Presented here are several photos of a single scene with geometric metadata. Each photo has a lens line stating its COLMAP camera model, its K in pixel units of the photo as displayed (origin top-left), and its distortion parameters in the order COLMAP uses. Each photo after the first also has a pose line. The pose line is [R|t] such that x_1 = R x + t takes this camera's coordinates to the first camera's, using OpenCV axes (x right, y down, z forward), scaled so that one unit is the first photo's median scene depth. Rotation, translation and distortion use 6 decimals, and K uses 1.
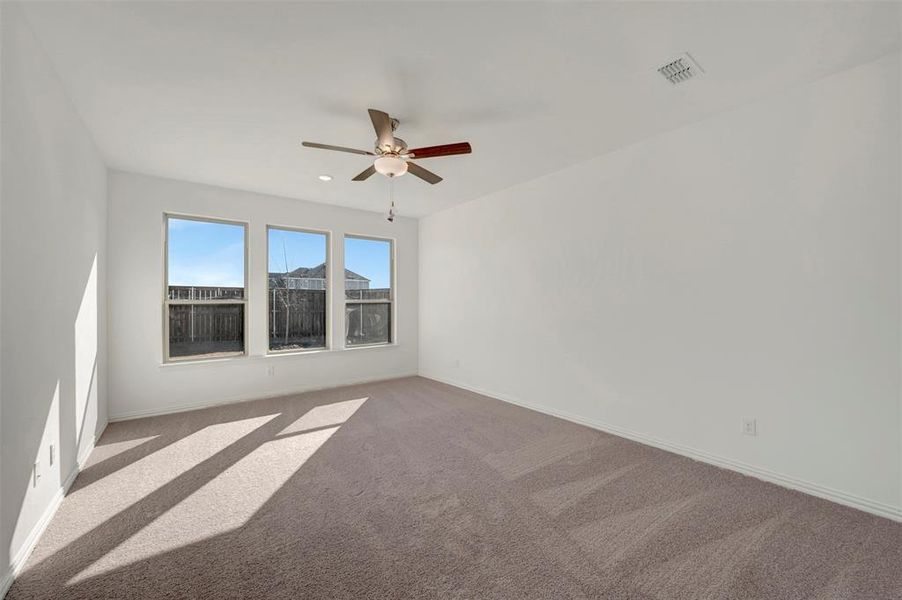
lens RADIAL K [[361.7, 0, 452.2], [0, 361.7, 306.6], [0, 0, 1]] dist [0.006758, -0.001135]
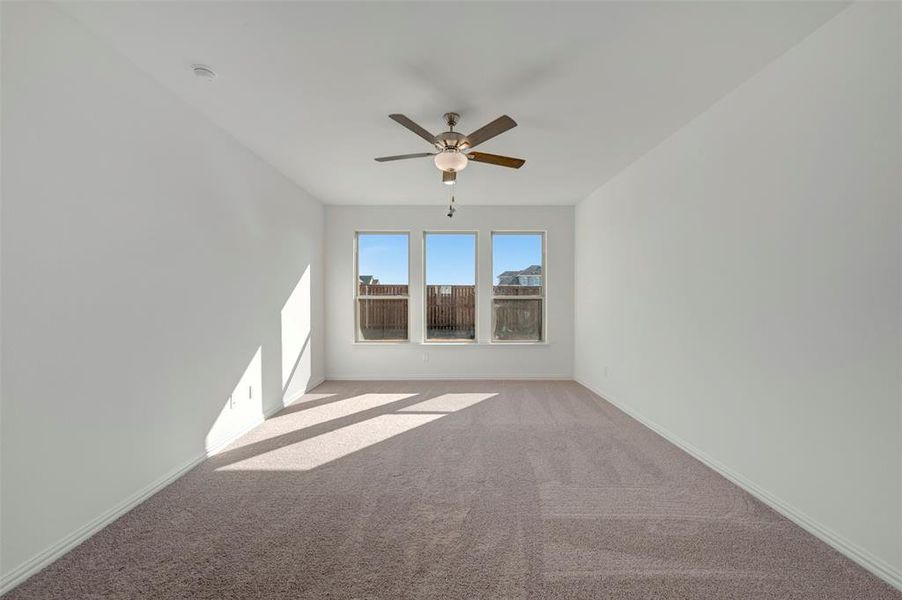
lens RADIAL K [[361.7, 0, 446.0], [0, 361.7, 306.2], [0, 0, 1]] dist [0.006758, -0.001135]
pose [[0.790748, 0.018862, -0.611851, 0.346680], [-0.012493, 0.999814, 0.014677, -0.003739], [0.612014, -0.003962, 0.790837, 0.162771]]
